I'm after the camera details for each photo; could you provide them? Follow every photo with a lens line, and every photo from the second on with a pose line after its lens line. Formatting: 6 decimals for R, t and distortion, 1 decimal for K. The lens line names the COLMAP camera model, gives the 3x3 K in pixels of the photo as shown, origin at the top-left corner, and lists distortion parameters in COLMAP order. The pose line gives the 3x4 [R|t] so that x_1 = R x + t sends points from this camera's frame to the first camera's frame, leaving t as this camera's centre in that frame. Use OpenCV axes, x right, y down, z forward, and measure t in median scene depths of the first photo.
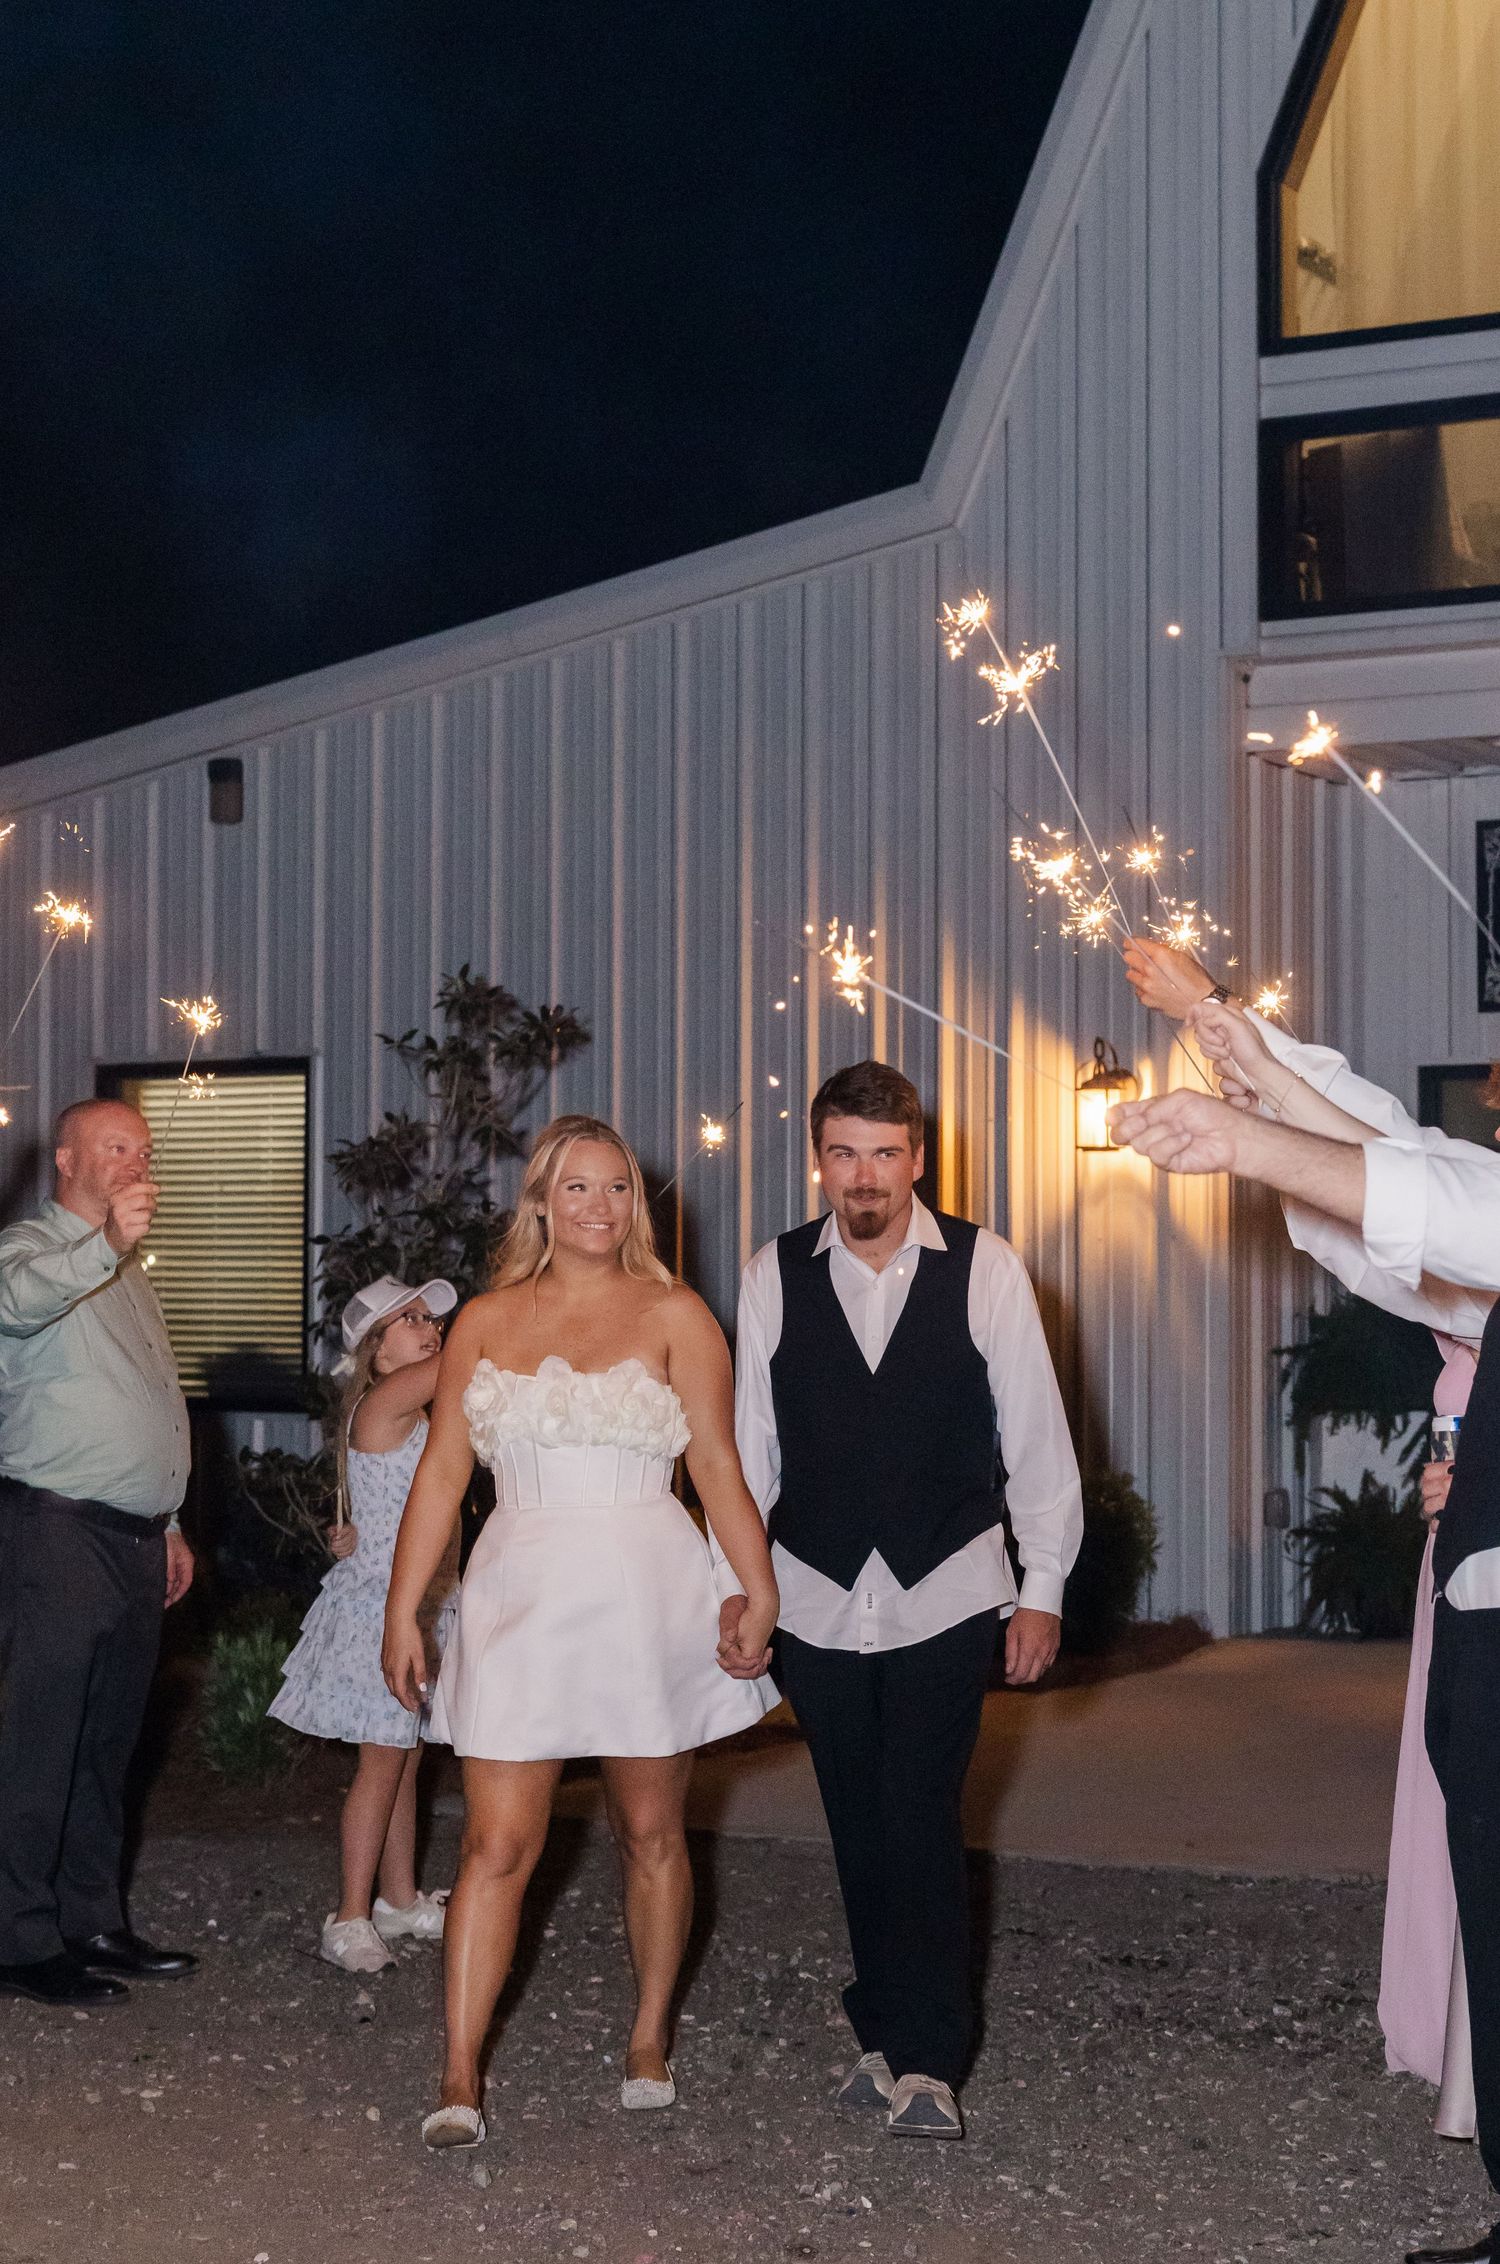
lens RADIAL K [[3850.8, 0, 818.0], [0, 3850.8, 1150.4], [0, 0, 1]] dist [-0.032065, 0.000000]
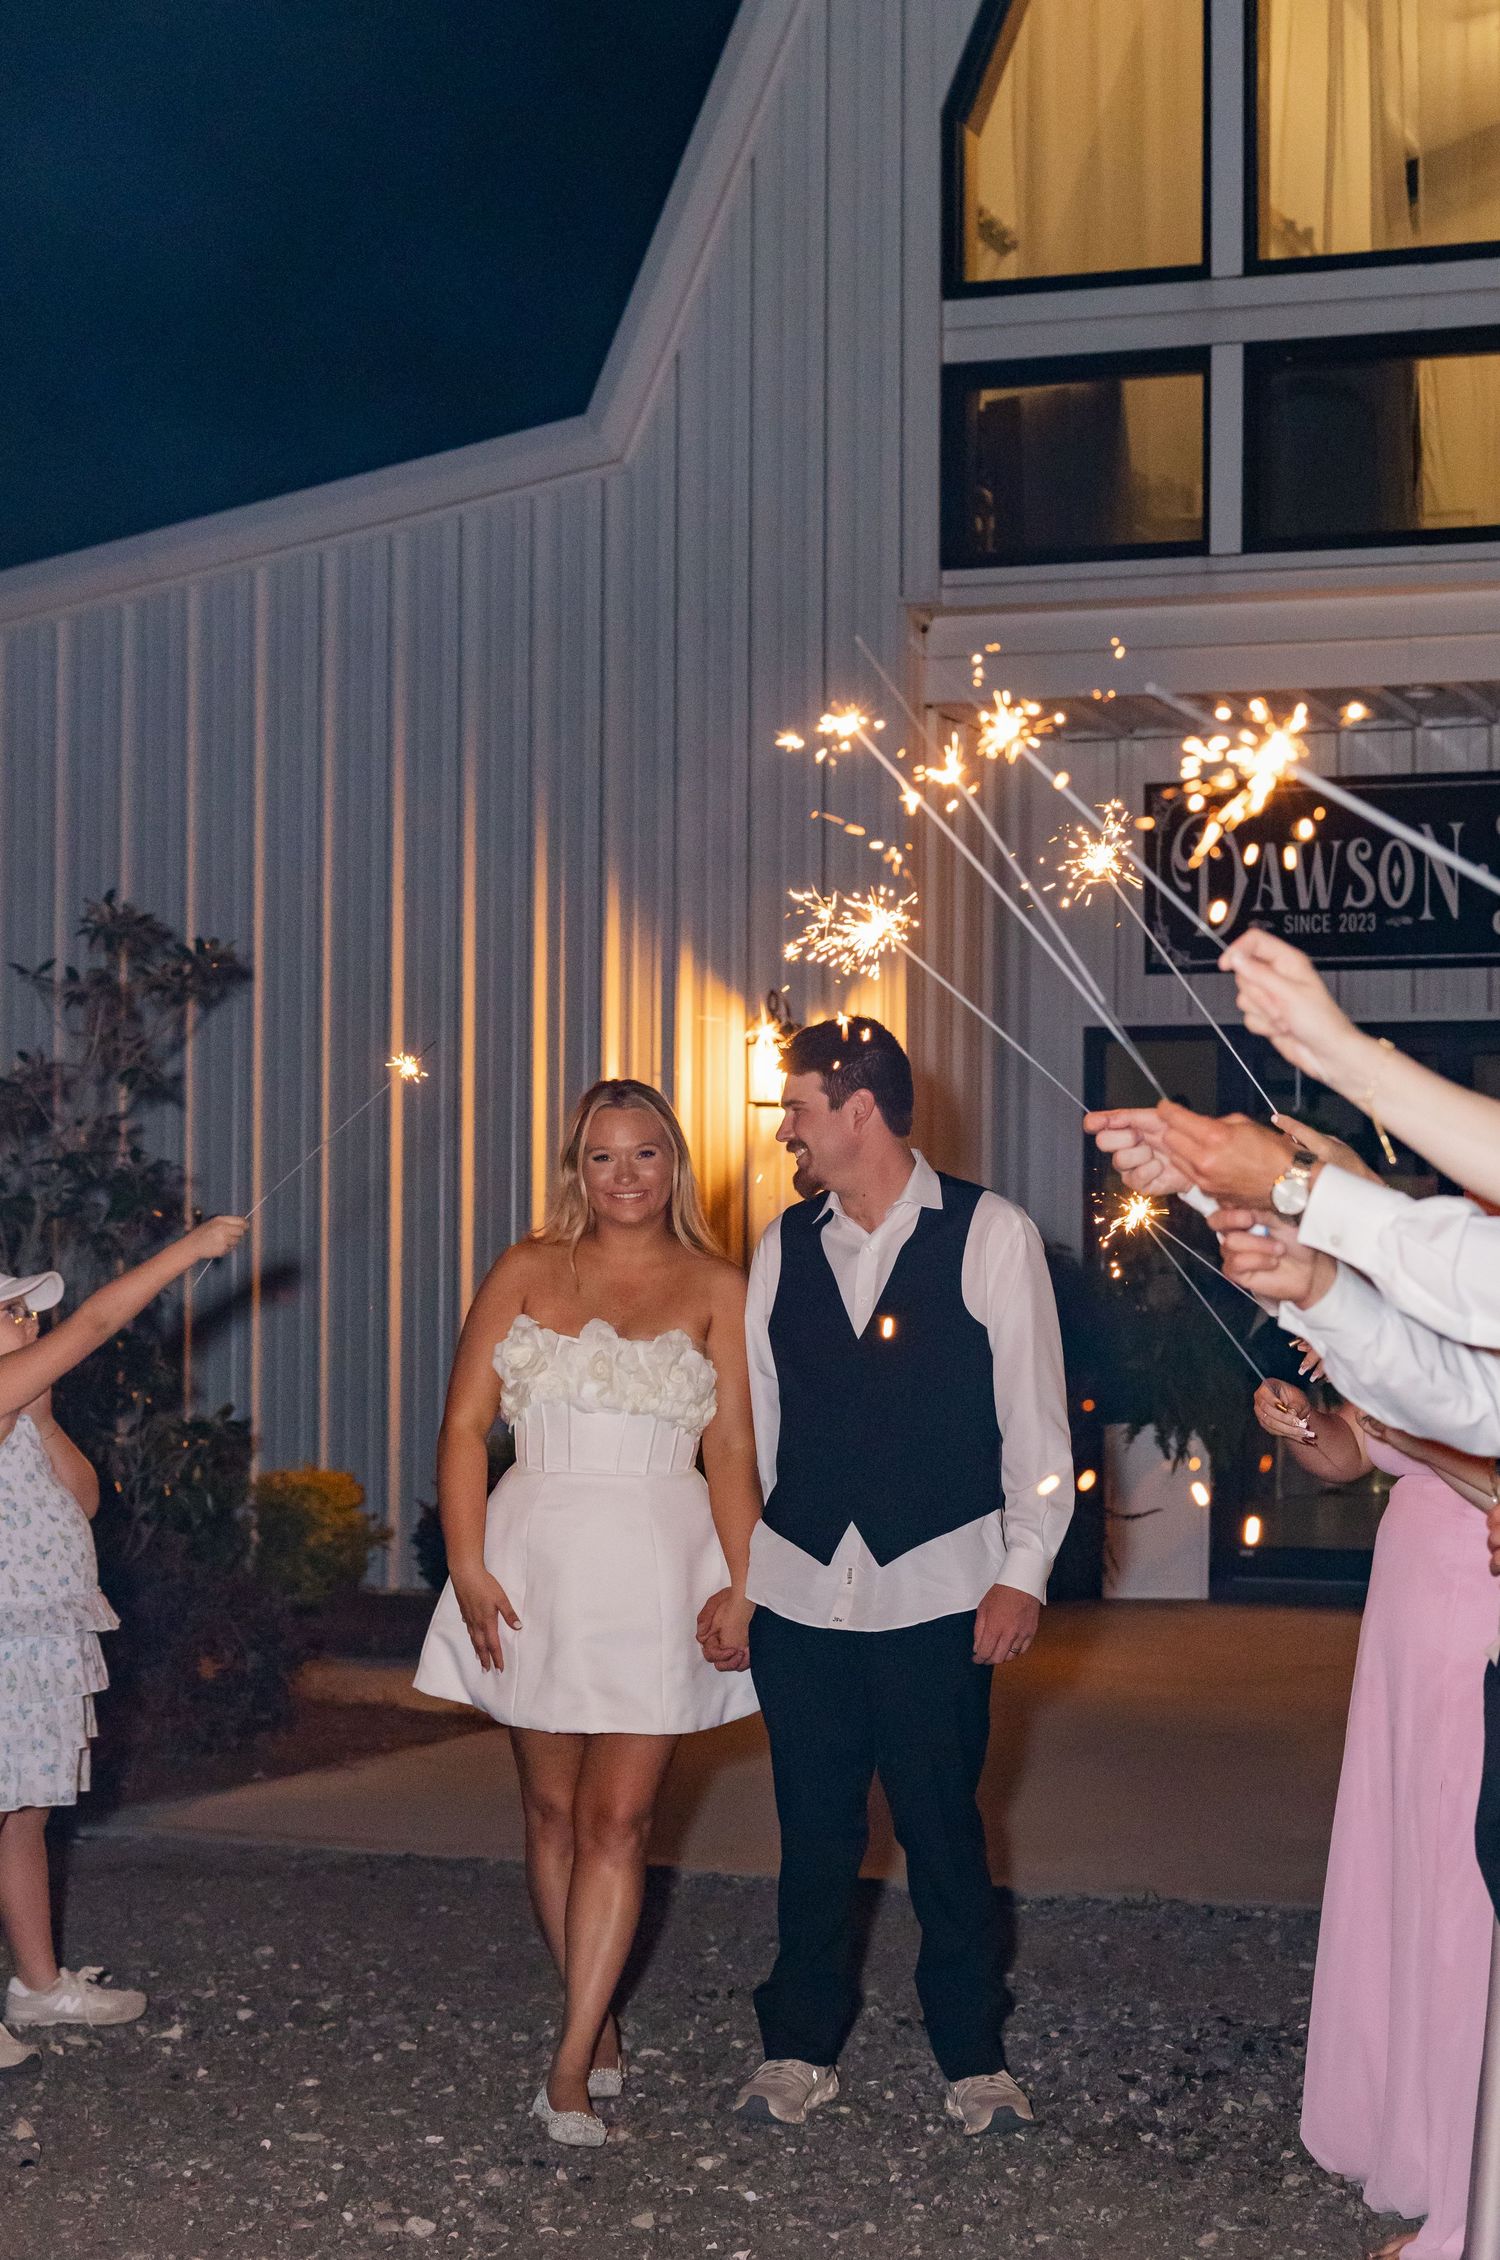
lens RADIAL K [[2939.0, 0, 935.9], [0, 2939.0, 1243.7], [0, 0, 1]] dist [-0.020124, 0.000000]
pose [[0.977409, 0.004986, 0.211300, -0.047242], [-0.013092, 0.999230, 0.036983, 0.007160], [-0.210953, -0.038914, 0.976721, 0.280394]]
